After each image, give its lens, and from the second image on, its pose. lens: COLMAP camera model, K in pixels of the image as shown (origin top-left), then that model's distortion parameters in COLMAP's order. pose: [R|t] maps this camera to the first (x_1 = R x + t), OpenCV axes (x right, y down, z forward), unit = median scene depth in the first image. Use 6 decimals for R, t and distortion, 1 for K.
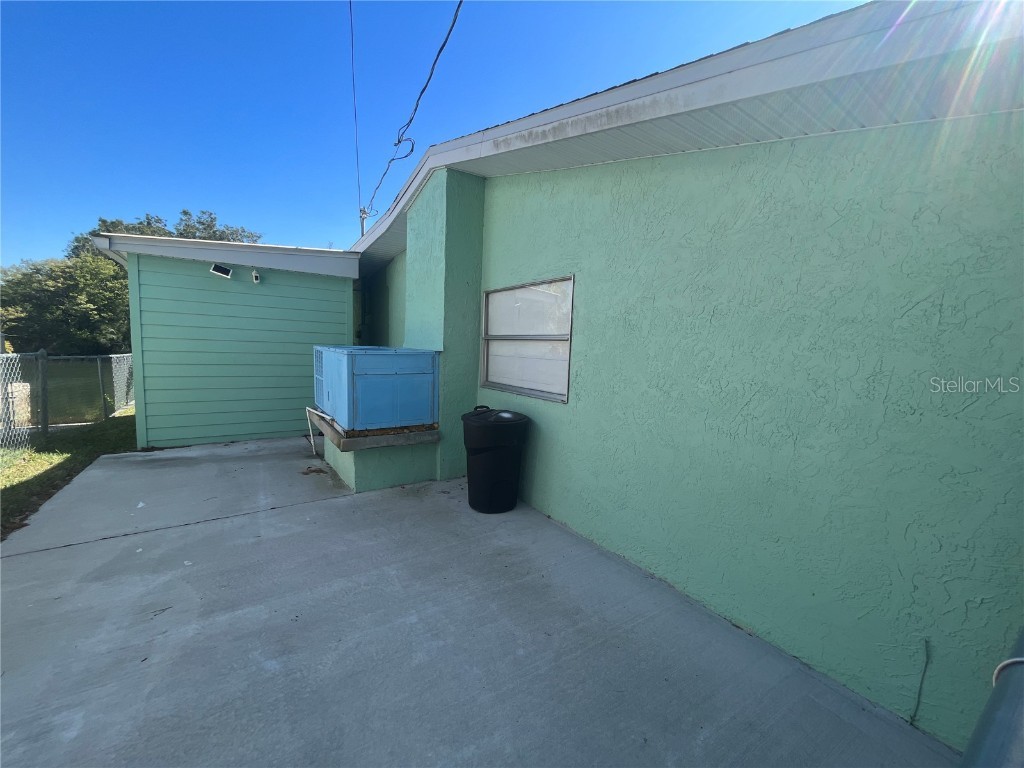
lens RADIAL K [[412.1, 0, 513.5], [0, 412.1, 384.6], [0, 0, 1]] dist [-0.003328, 0.000476]
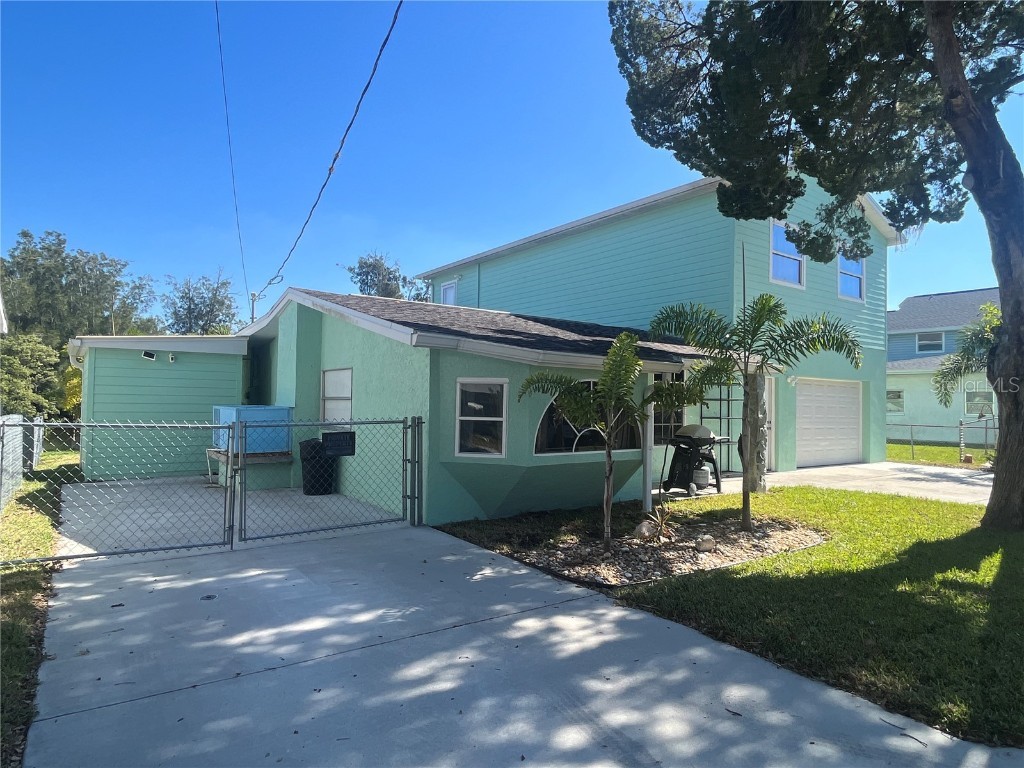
lens RADIAL K [[610.7, 0, 516.1], [0, 610.7, 388.7], [0, 0, 1]] dist [0.002164, -0.004283]
pose [[0.998953, -0.022222, 0.039985, 0.477155], [0.026674, 0.993068, -0.114478, 0.115262], [-0.037163, 0.115425, 0.992621, -1.138106]]
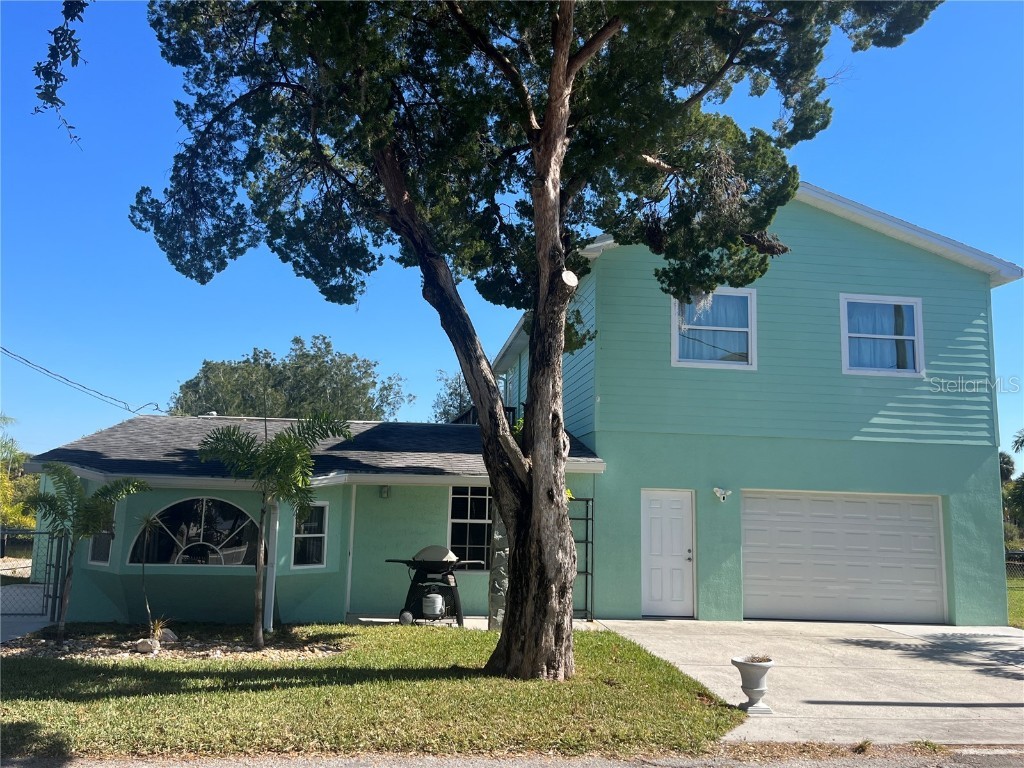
lens RADIAL K [[866.2, 0, 507.6], [0, 866.2, 375.1], [0, 0, 1]] dist [0.040848, -0.009704]
pose [[0.888516, -0.086558, -0.450607, 2.433642], [-0.035471, 0.966150, -0.255531, 0.174988], [0.457472, 0.243027, 0.855370, -1.343052]]
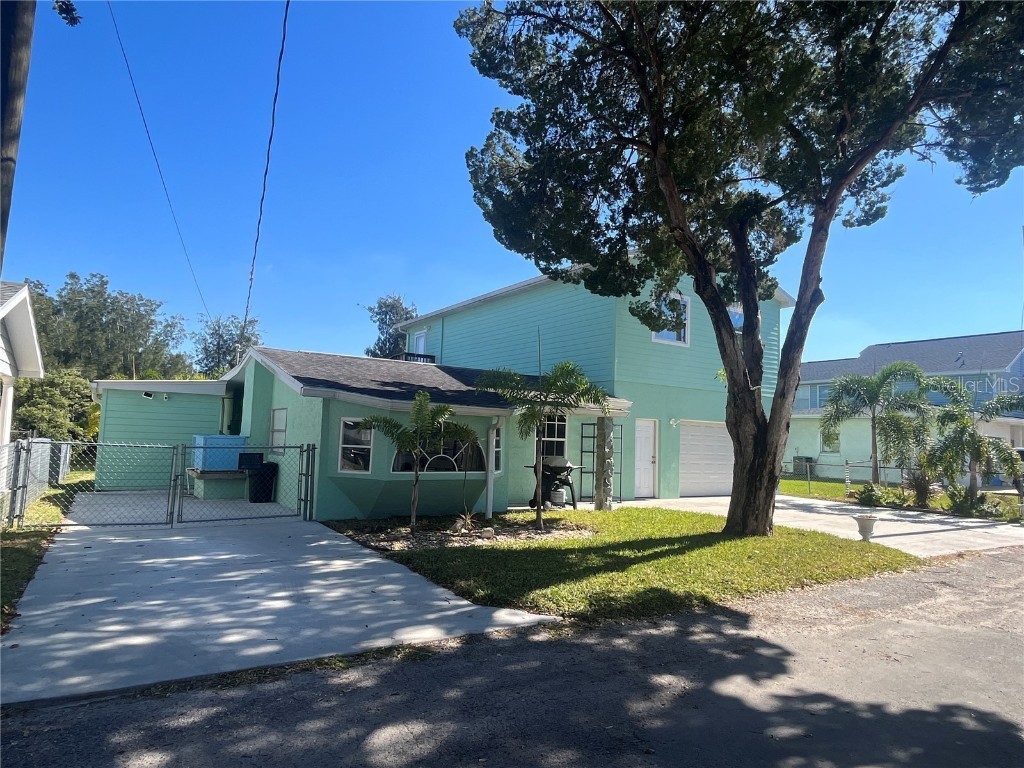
lens RADIAL K [[610.7, 0, 514.6], [0, 610.7, 389.6], [0, 0, 1]] dist [0.002164, -0.004283]
pose [[0.999976, -0.005474, -0.004358, 0.960978], [0.004641, 0.985017, -0.172396, 0.182835], [0.005236, 0.172372, 0.985018, -1.716454]]
